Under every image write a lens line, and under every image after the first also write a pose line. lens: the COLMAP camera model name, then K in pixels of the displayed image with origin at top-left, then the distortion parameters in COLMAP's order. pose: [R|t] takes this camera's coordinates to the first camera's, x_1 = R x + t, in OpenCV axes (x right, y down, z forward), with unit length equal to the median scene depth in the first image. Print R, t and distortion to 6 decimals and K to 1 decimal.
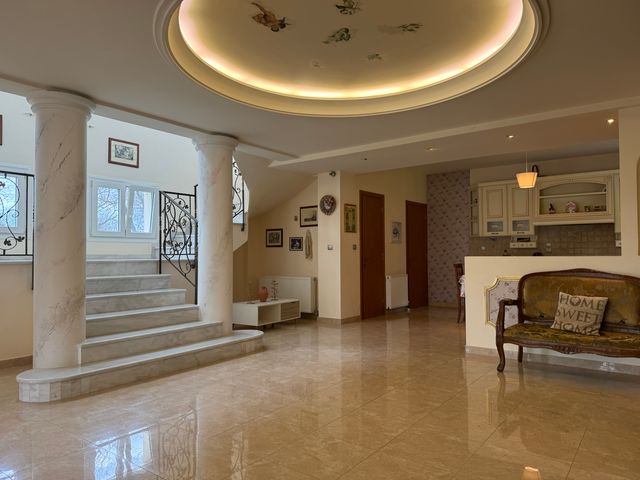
lens RADIAL K [[446.3, 0, 320.0], [0, 446.3, 240.0], [0, 0, 1]] dist [0.002212, -0.000575]
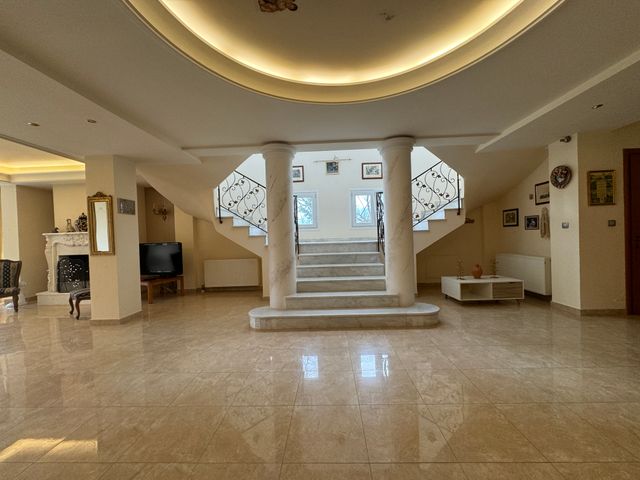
lens RADIAL K [[254.7, 0, 320.0], [0, 254.7, 240.0], [0, 0, 1]] dist [0.002014, -0.000120]
pose [[0.562205, -0.000766, -0.826998, 0.169275], [0.057466, 0.997619, 0.038142, -0.001705], [0.824999, -0.068968, 0.560910, 0.327099]]
